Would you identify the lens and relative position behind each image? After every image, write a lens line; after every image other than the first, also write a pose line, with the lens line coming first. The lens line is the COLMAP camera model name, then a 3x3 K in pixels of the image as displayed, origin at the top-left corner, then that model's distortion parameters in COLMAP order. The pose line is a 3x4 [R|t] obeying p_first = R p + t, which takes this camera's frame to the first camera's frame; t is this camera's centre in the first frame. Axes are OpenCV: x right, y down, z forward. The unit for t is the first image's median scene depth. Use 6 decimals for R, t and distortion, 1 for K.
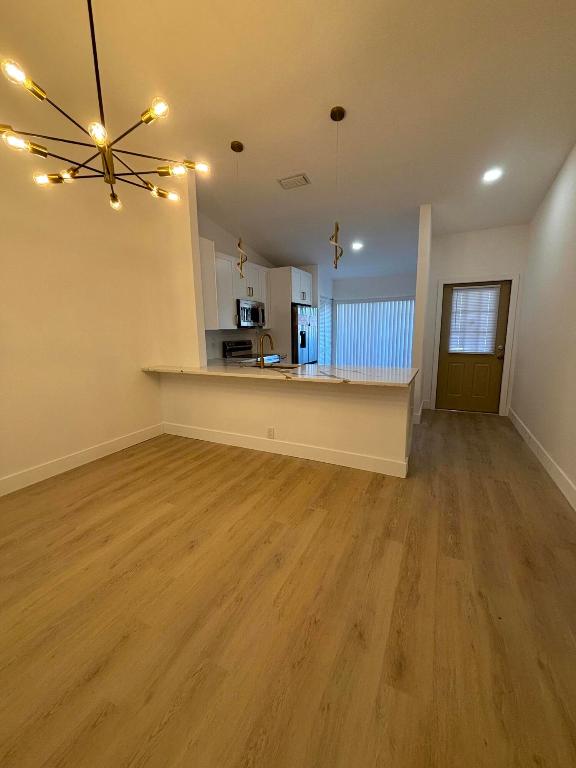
lens RADIAL K [[312.0, 0, 287.4], [0, 312.0, 383.2], [0, 0, 1]] dist [-0.003533, 0.000515]
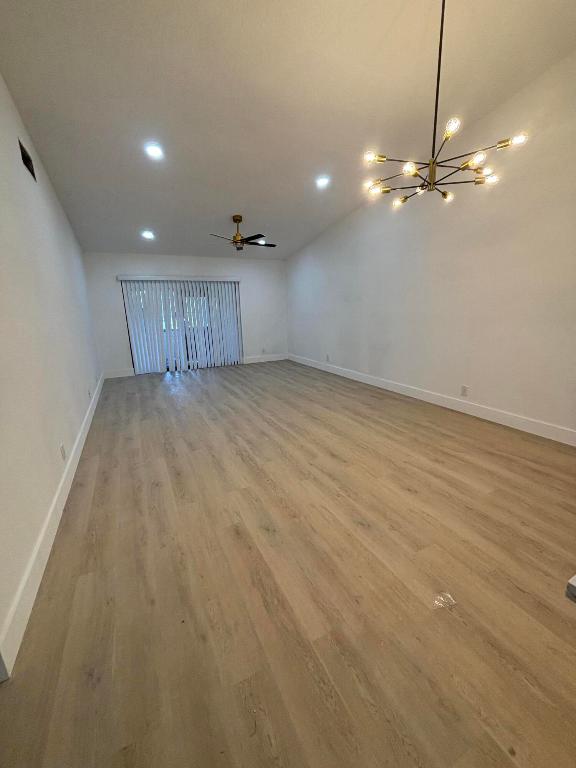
lens RADIAL K [[312.0, 0, 292.3], [0, 312.0, 384.8], [0, 0, 1]] dist [-0.003533, 0.000515]
pose [[-0.596438, 0.225017, -0.770473, 0.338076], [-0.105146, 0.929726, 0.352922, -0.094567], [0.795742, 0.291508, -0.530865, 0.501361]]
